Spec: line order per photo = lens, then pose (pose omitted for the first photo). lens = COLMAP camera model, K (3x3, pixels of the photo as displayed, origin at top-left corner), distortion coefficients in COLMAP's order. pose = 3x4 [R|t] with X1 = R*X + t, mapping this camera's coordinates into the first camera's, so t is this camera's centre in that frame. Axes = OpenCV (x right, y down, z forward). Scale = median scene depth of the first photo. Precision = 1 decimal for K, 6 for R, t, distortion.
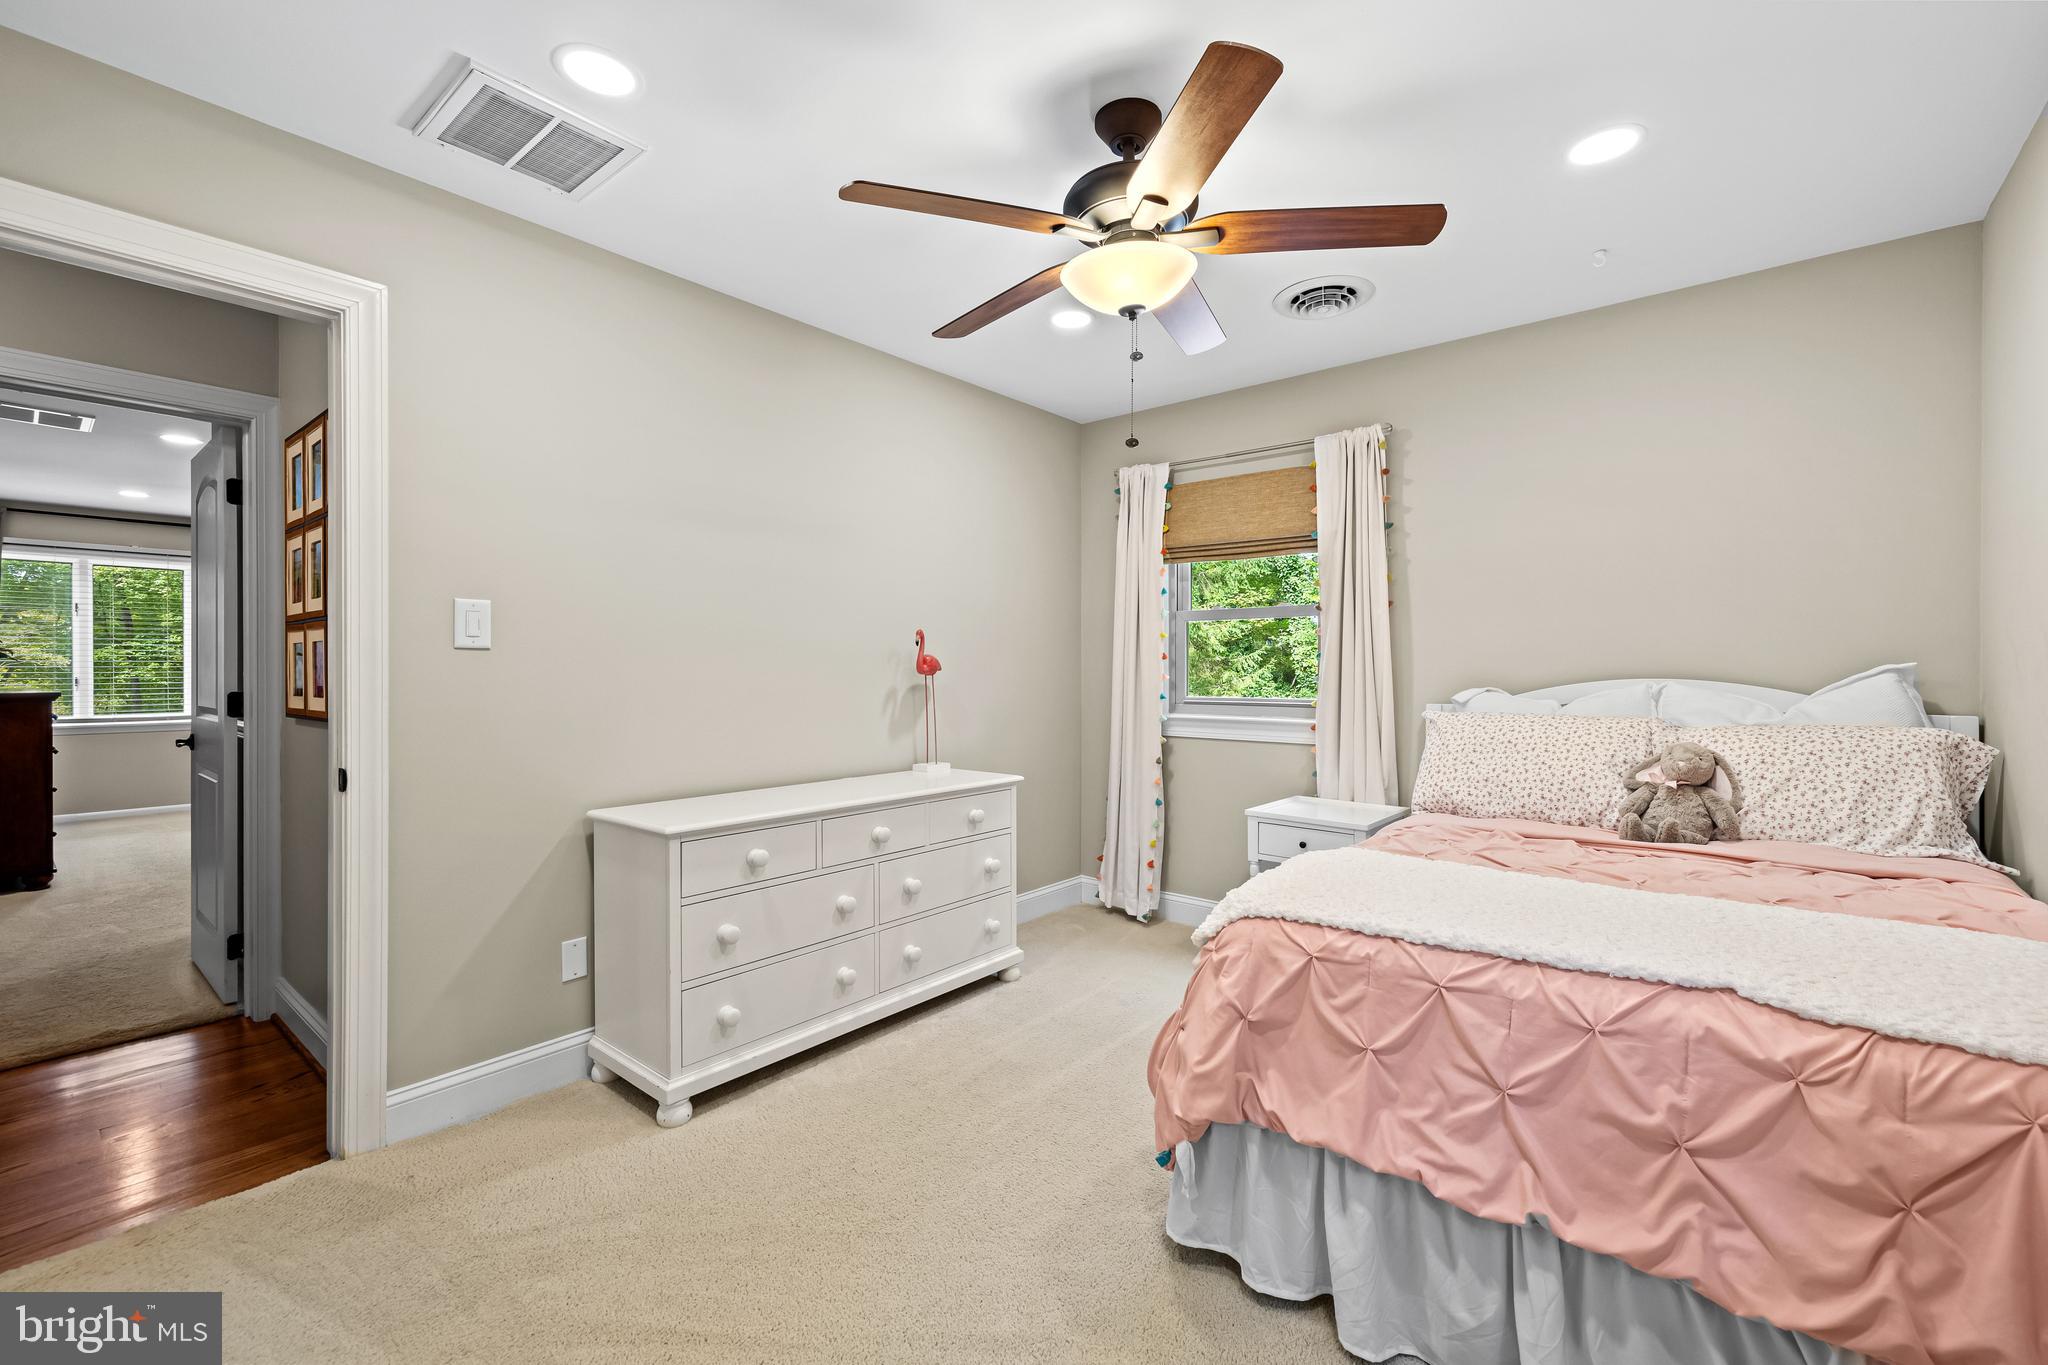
lens RADIAL K [[872.3, 0, 1026.8], [0, 872.3, 674.4], [0, 0, 1]] dist [0.001020, -0.000254]
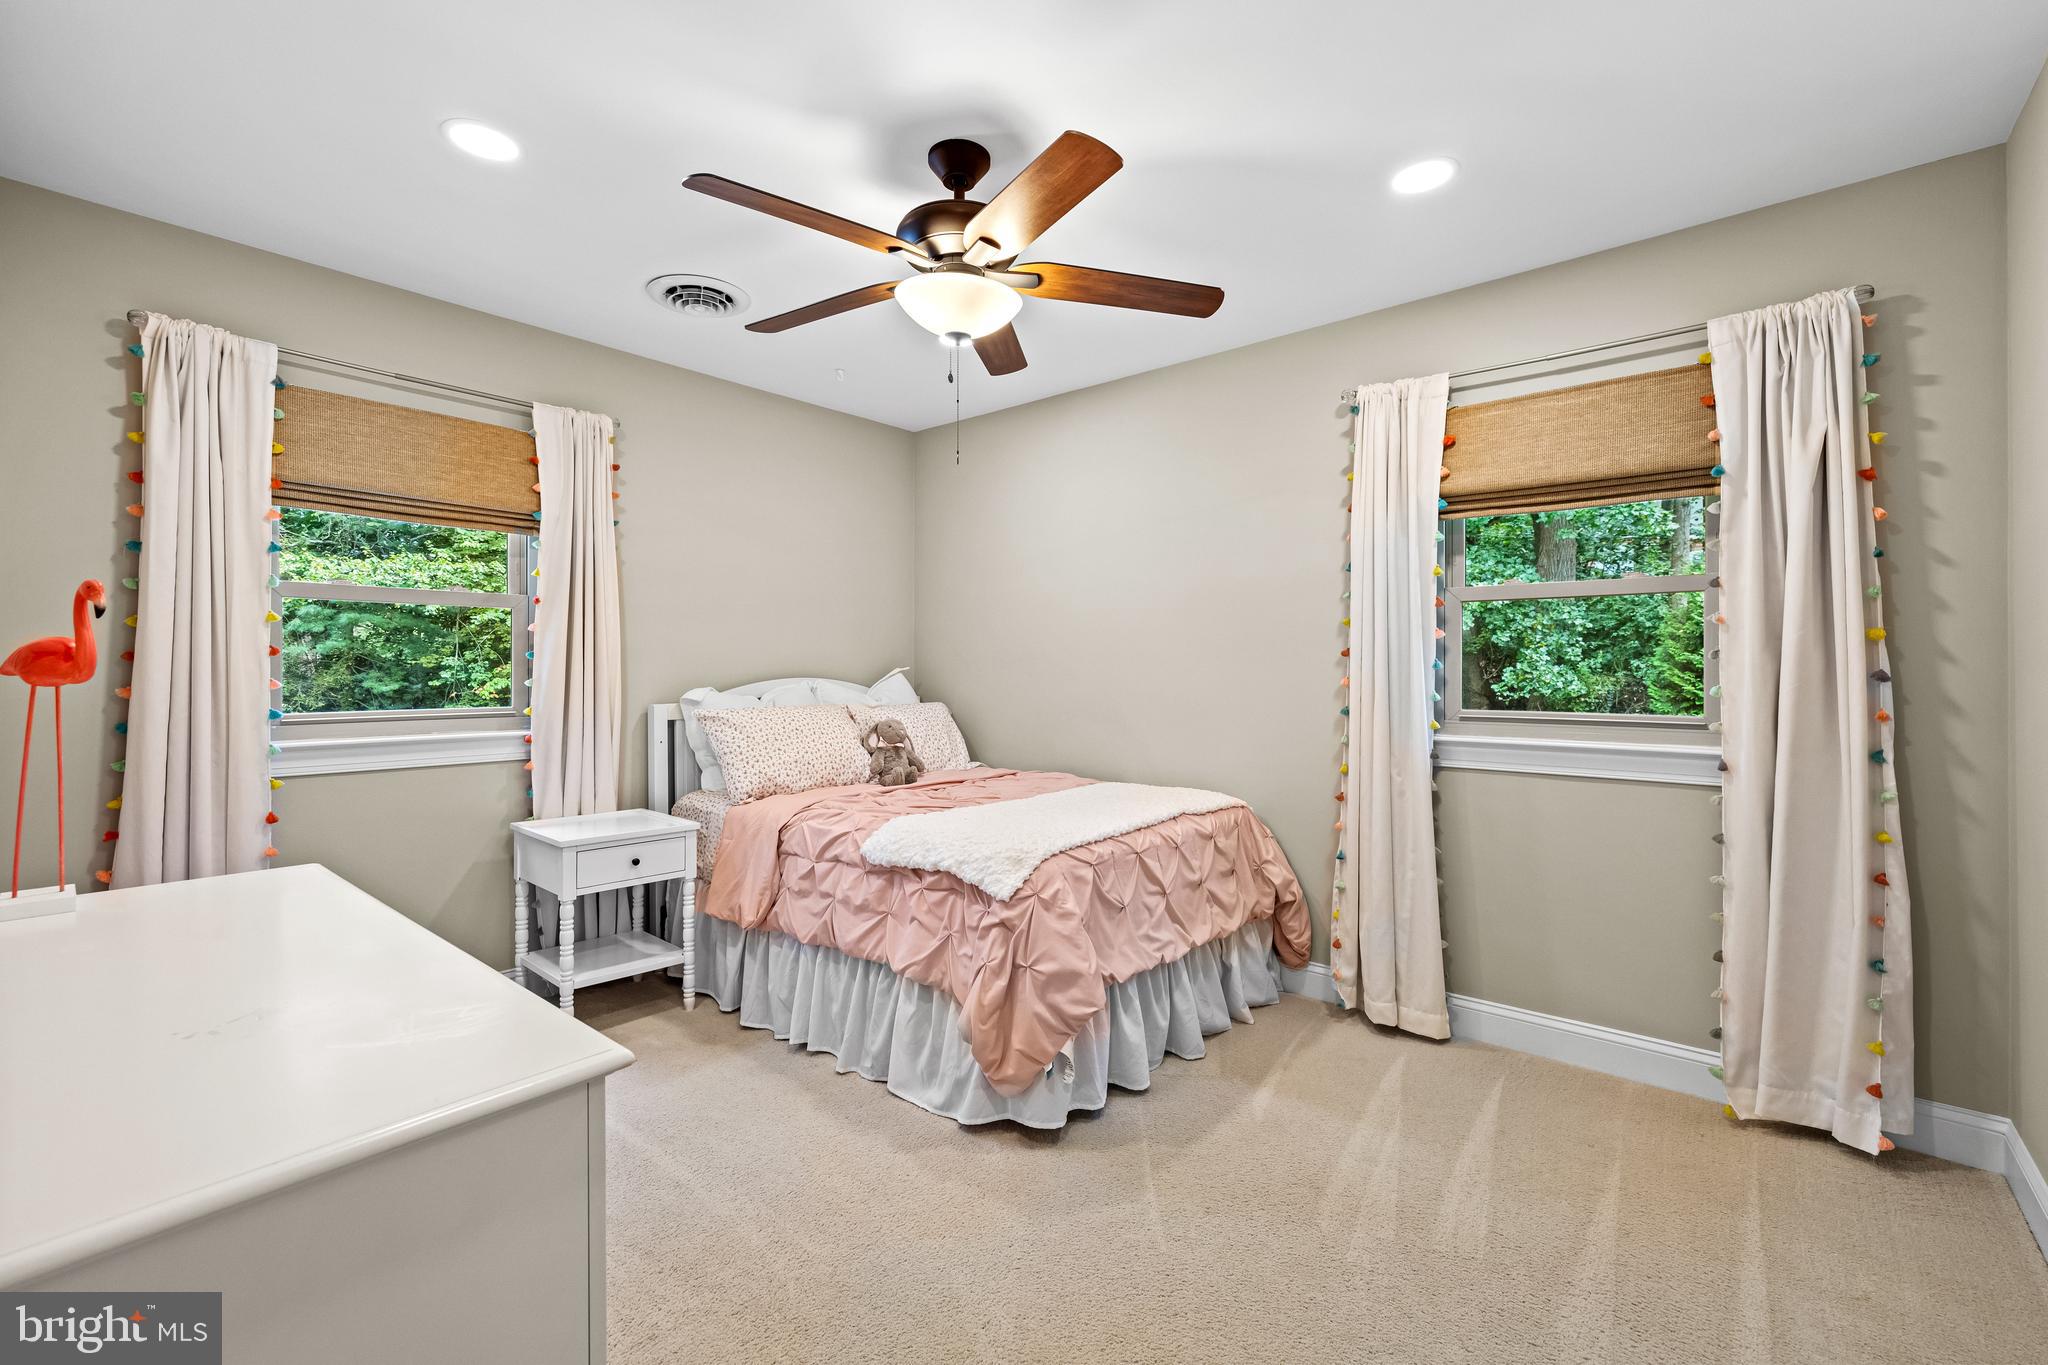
lens RADIAL K [[872.3, 0, 1033.9], [0, 872.3, 671.5], [0, 0, 1]] dist [0.001020, -0.000254]
pose [[0.001266, 0.001235, 0.999998, -0.531073], [0.007430, 0.999972, -0.001244, -0.001081], [-0.999972, 0.007431, 0.001257, 0.507255]]
